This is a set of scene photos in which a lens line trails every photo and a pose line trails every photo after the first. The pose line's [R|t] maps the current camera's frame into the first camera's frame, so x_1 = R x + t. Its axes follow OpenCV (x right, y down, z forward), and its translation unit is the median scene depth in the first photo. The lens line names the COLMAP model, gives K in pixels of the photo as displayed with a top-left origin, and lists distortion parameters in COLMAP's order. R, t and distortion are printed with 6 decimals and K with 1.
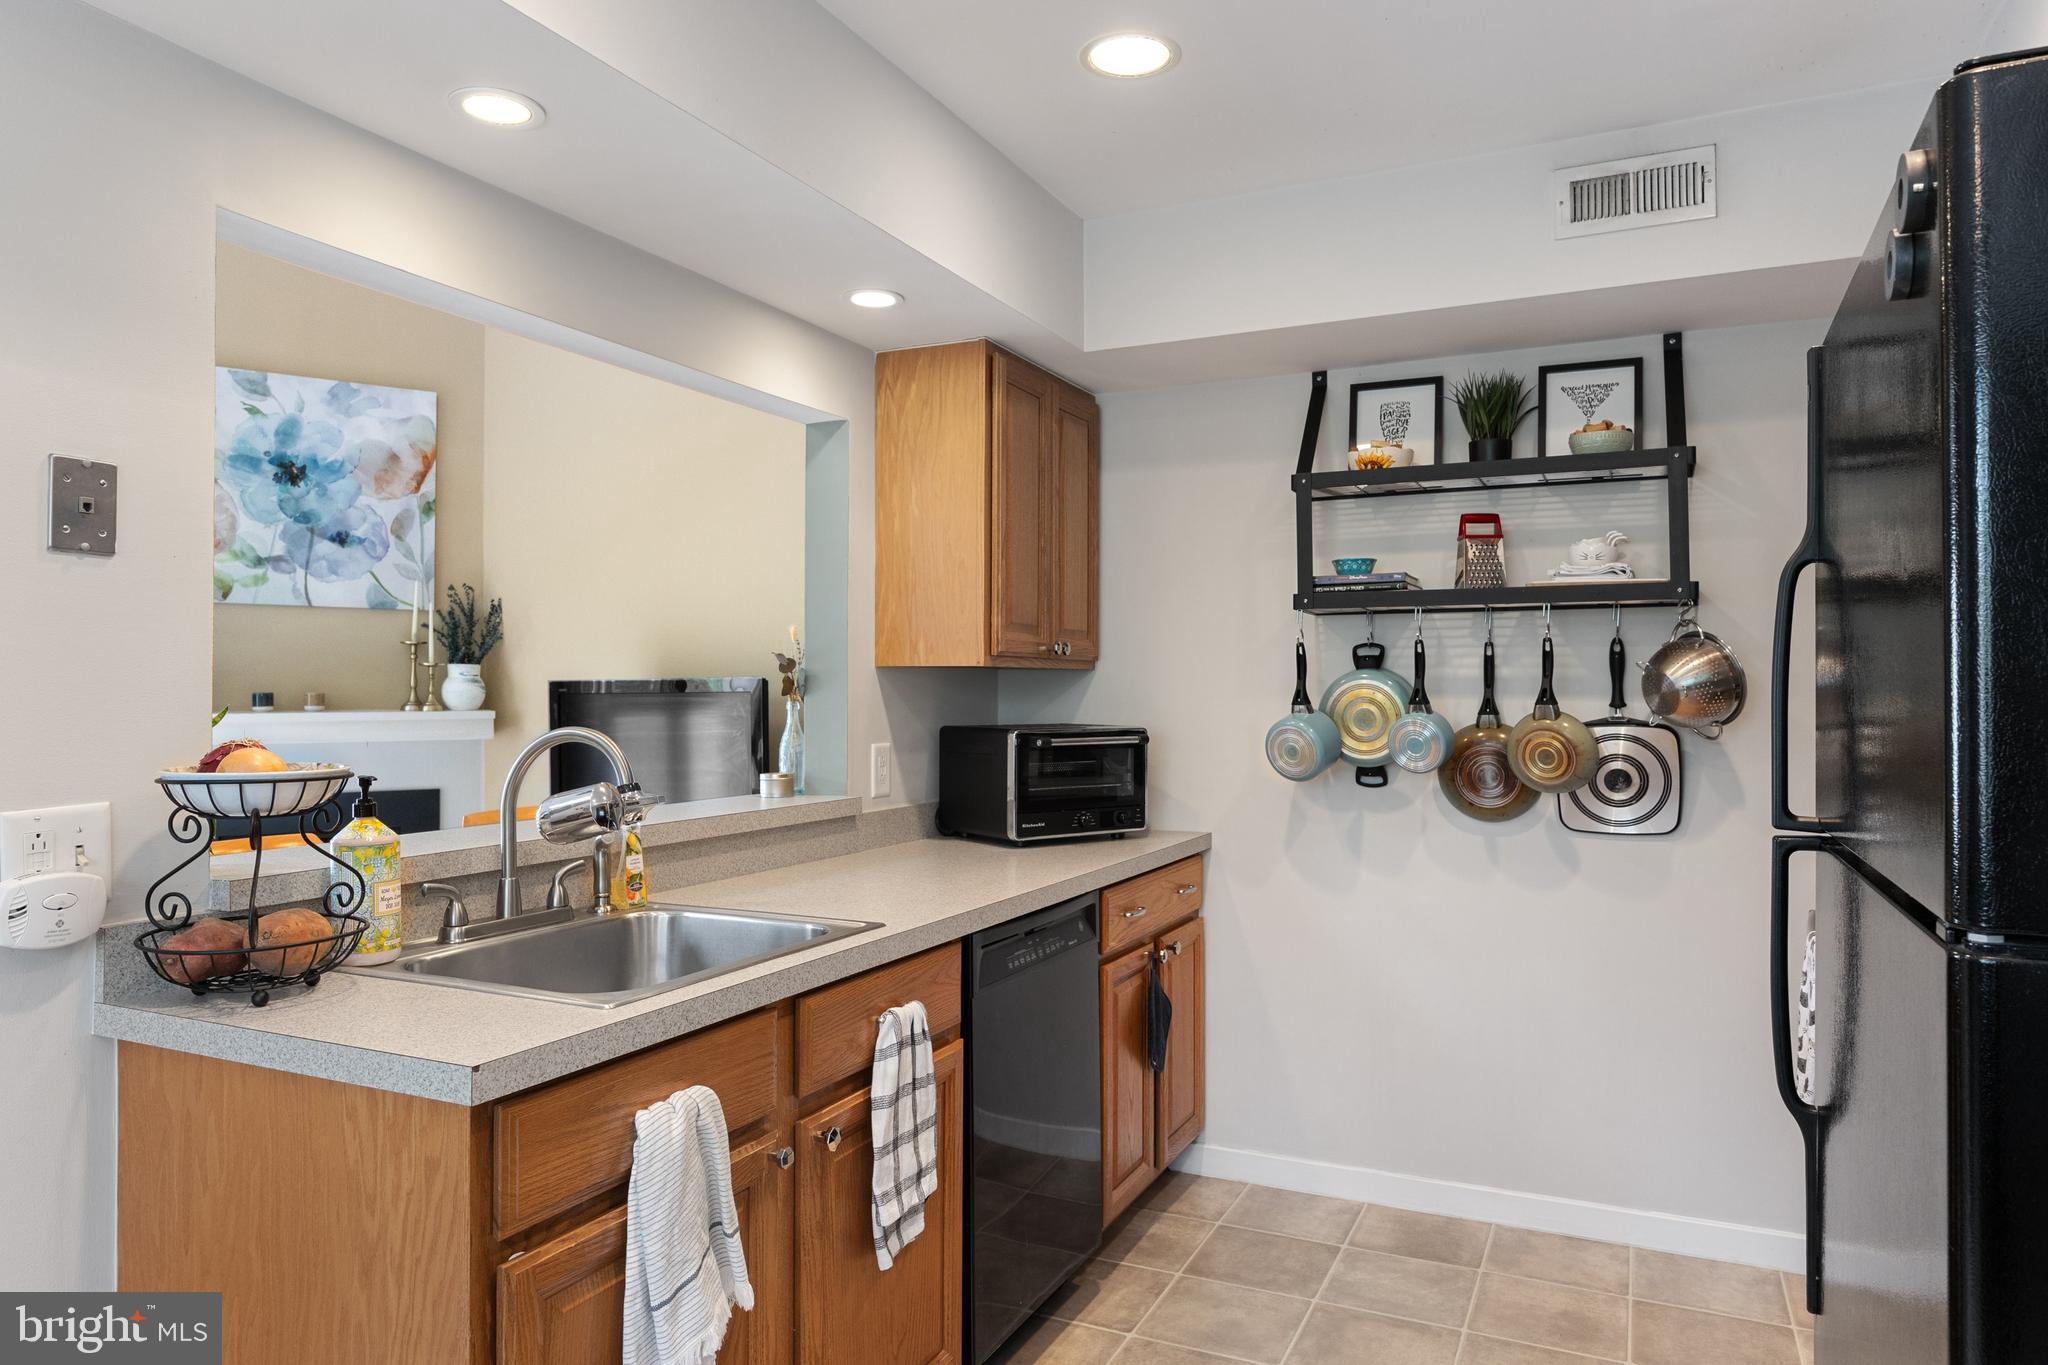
lens RADIAL K [[1337.2, 0, 1019.4], [0, 1337.2, 677.0], [0, 0, 1]] dist [-0.001723, -0.001714]
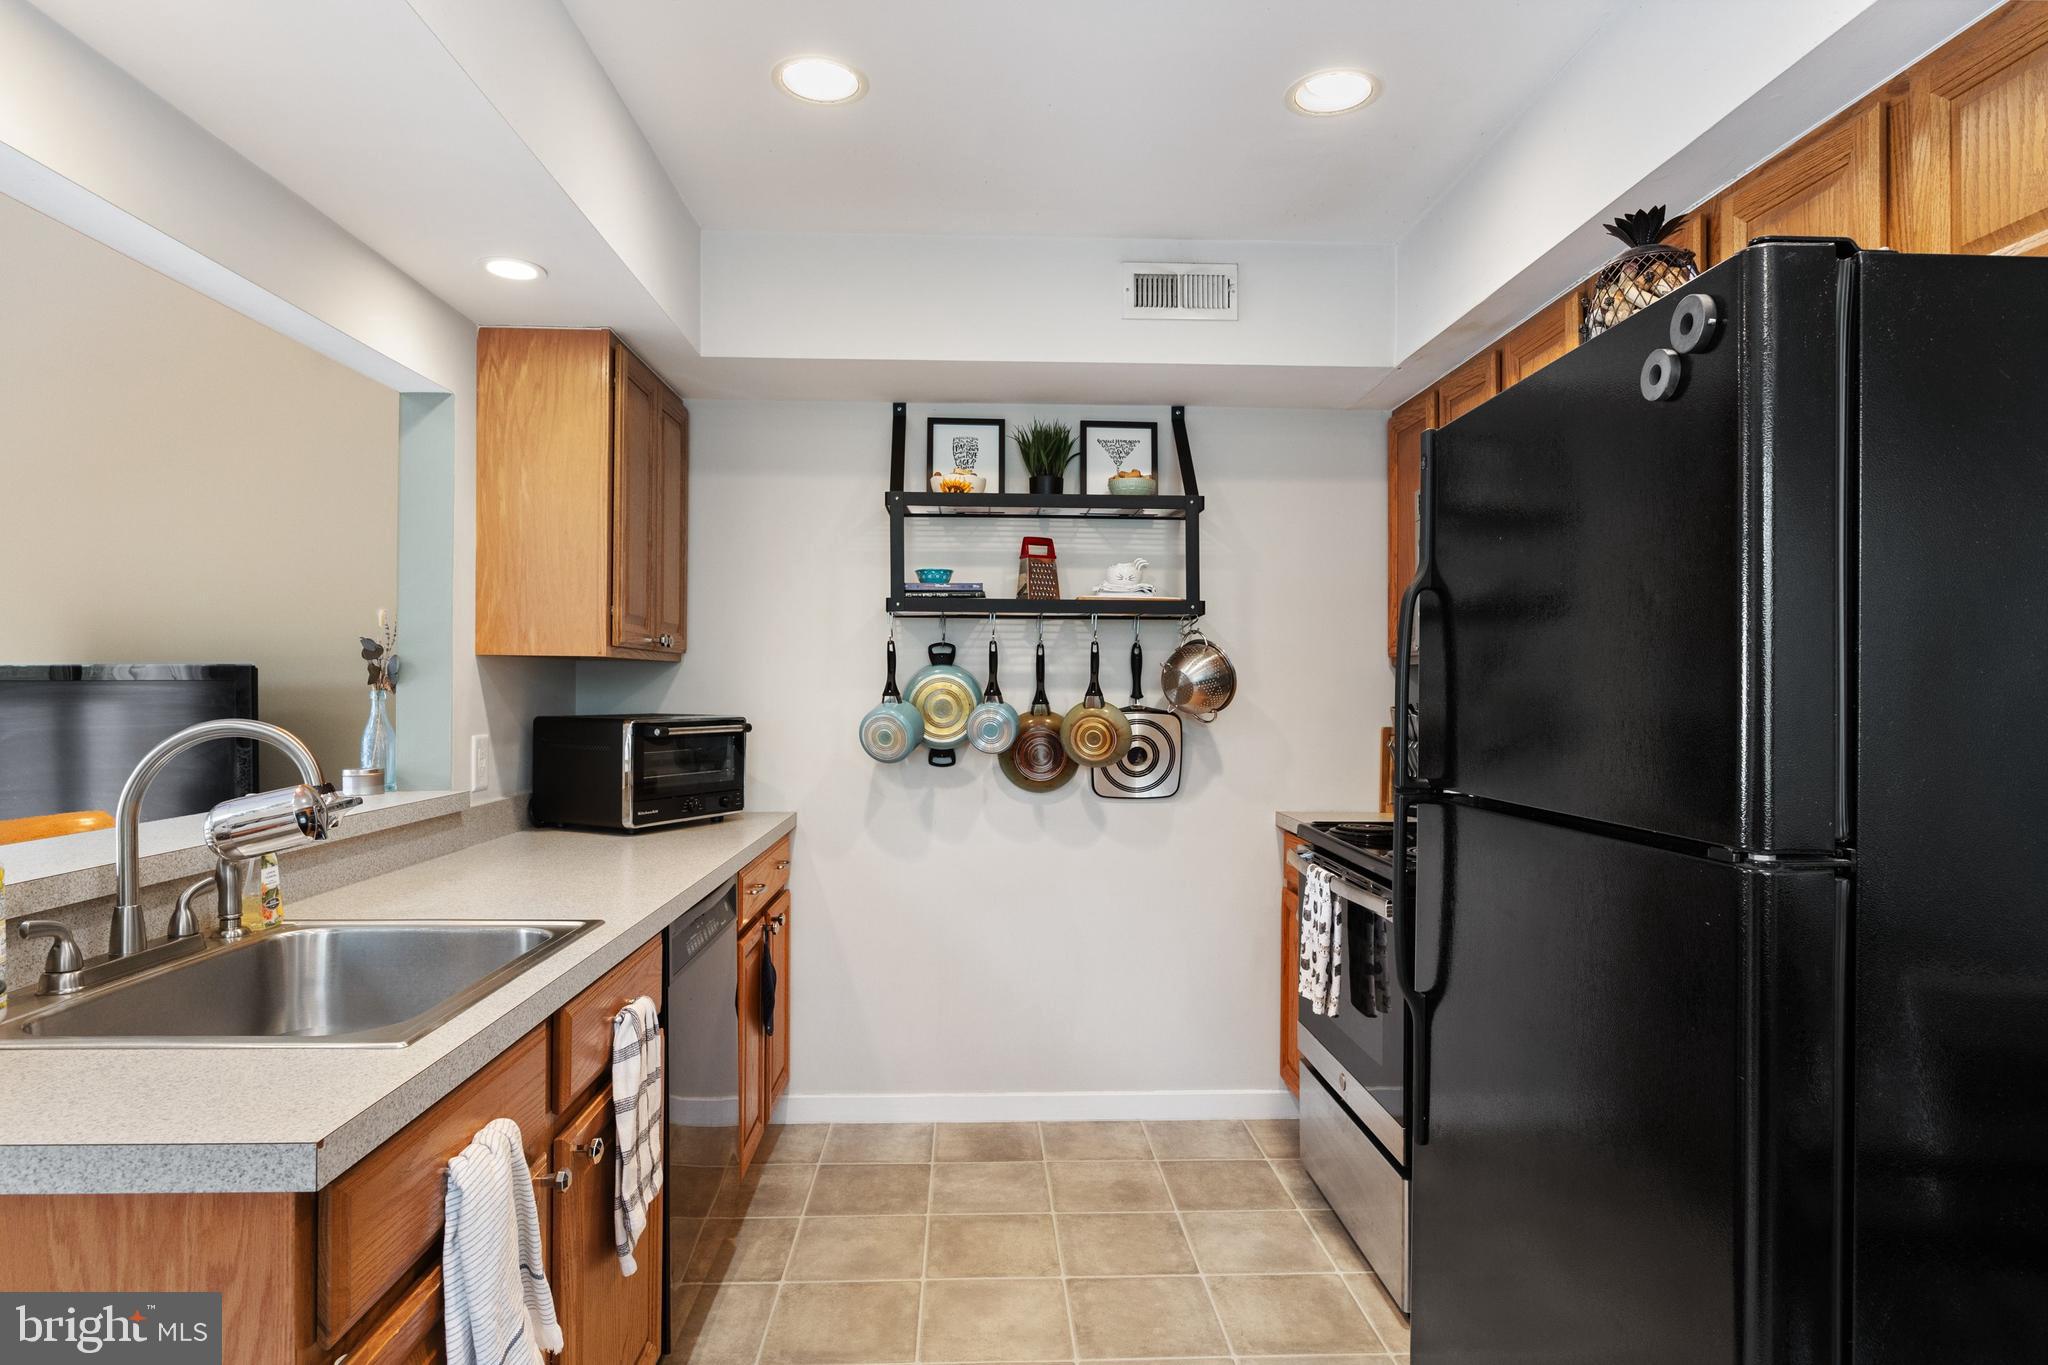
lens RADIAL K [[1157.2, 0, 1025.3], [0, 1157.2, 692.3], [0, 0, 1]] dist [-0.003233, -0.002328]
pose [[0.879724, 0.003524, 0.475471, -0.162180], [-0.011314, 0.999845, 0.013523, 0.003504], [-0.475350, -0.017276, 0.879627, 0.086141]]
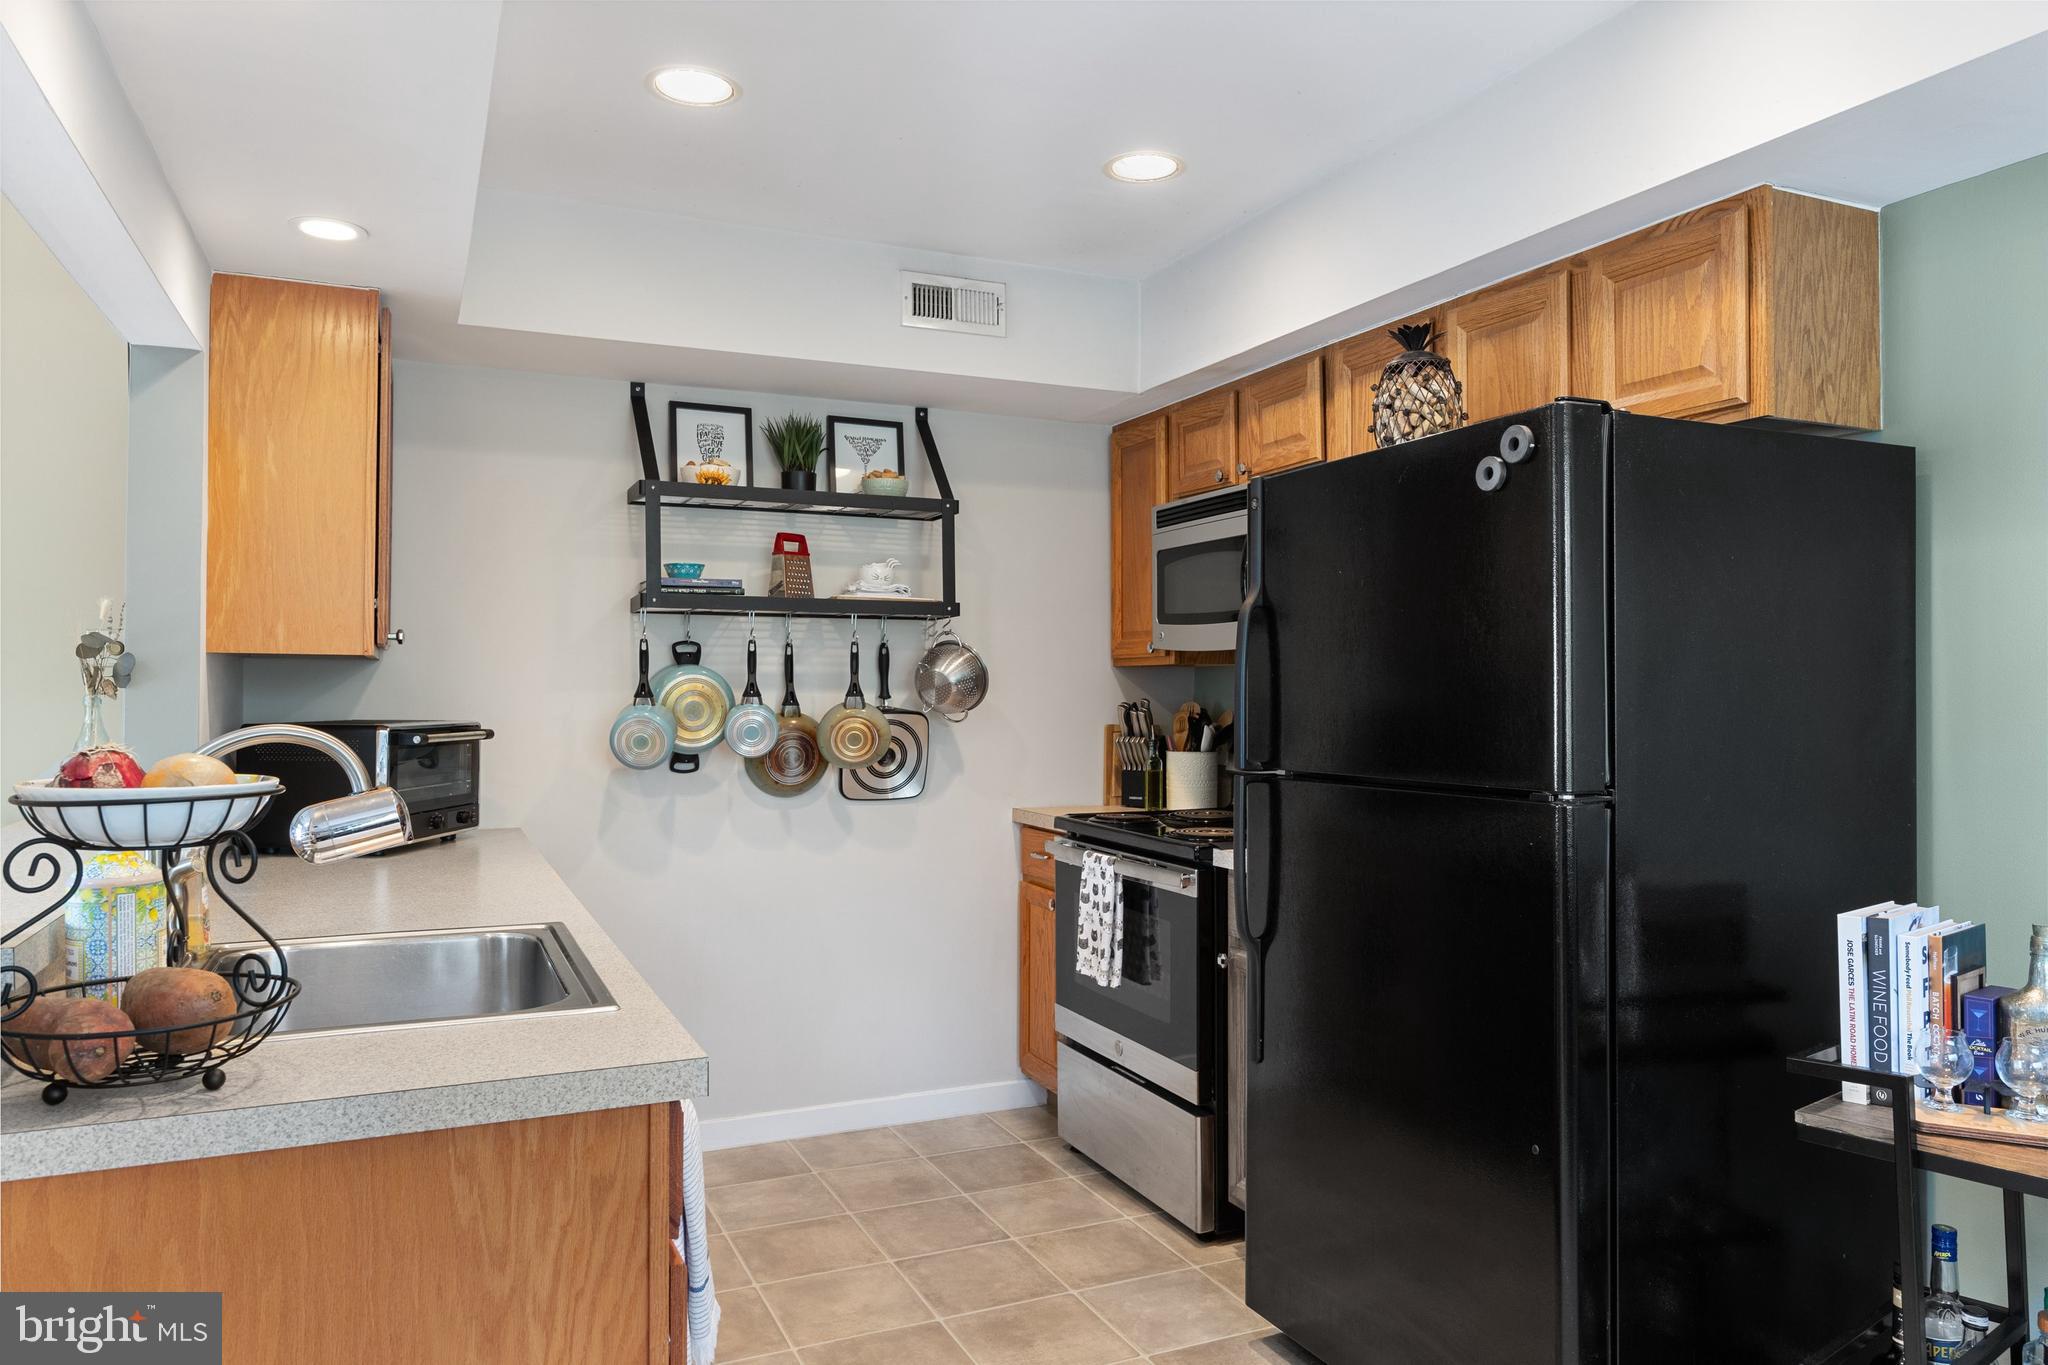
lens RADIAL K [[1392.4, 0, 1023.0], [0, 1392.4, 675.1], [0, 0, 1]] dist [-0.004280, -0.000285]
pose [[0.631411, 0.009677, 0.775388, -0.473774], [-0.010998, 0.999933, -0.003524, 0.003749], [-0.775370, -0.006303, 0.631476, 0.073359]]
